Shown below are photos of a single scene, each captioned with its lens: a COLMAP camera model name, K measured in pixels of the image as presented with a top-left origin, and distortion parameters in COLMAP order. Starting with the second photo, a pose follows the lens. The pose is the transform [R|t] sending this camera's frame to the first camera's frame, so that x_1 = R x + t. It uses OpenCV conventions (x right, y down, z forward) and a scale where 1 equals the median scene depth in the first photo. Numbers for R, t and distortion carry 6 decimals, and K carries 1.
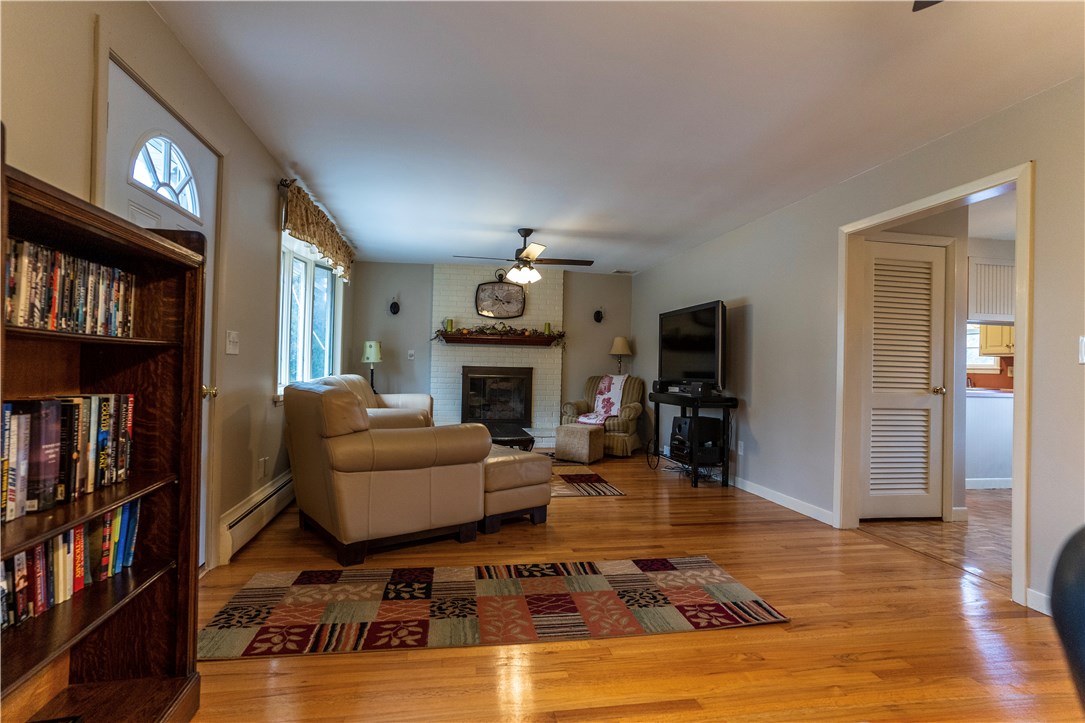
lens RADIAL K [[545.1, 0, 545.6], [0, 545.1, 360.0], [0, 0, 1]] dist [-0.001813, -0.000144]
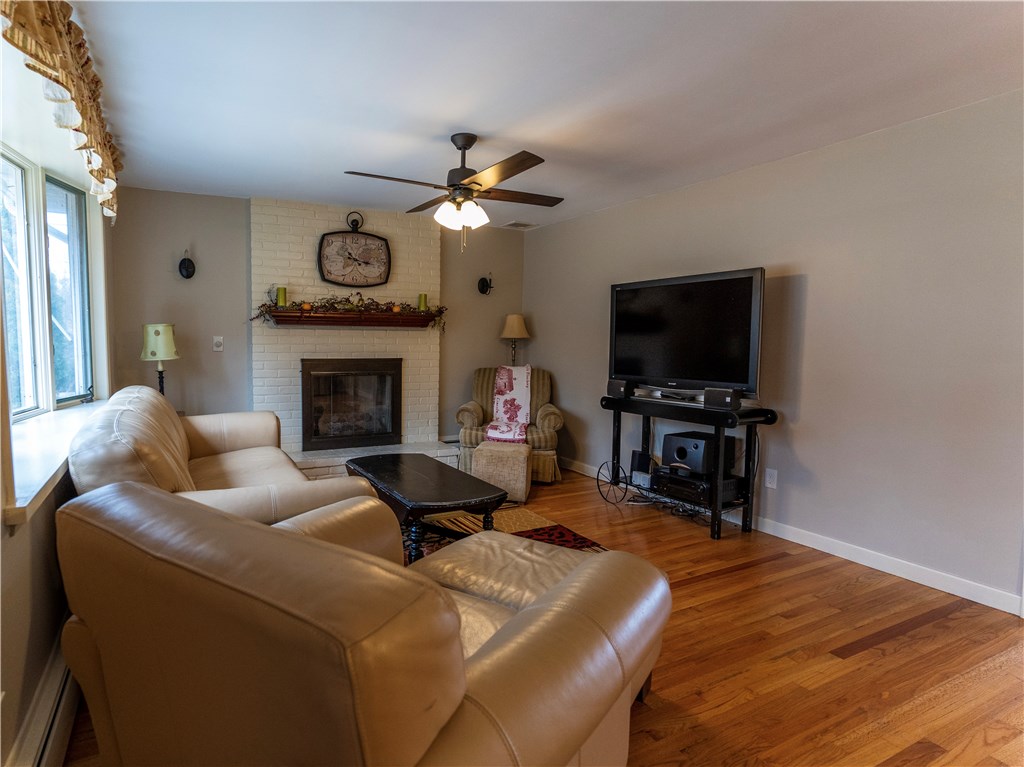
lens RADIAL K [[601.9, 0, 507.4], [0, 601.9, 388.7], [0, 0, 1]] dist [-0.025223, 0.004381]
pose [[0.957037, -0.031748, 0.288224, -0.124484], [0.005247, 0.995722, 0.092255, -0.018866], [-0.289920, -0.086779, 0.953109, 0.233492]]
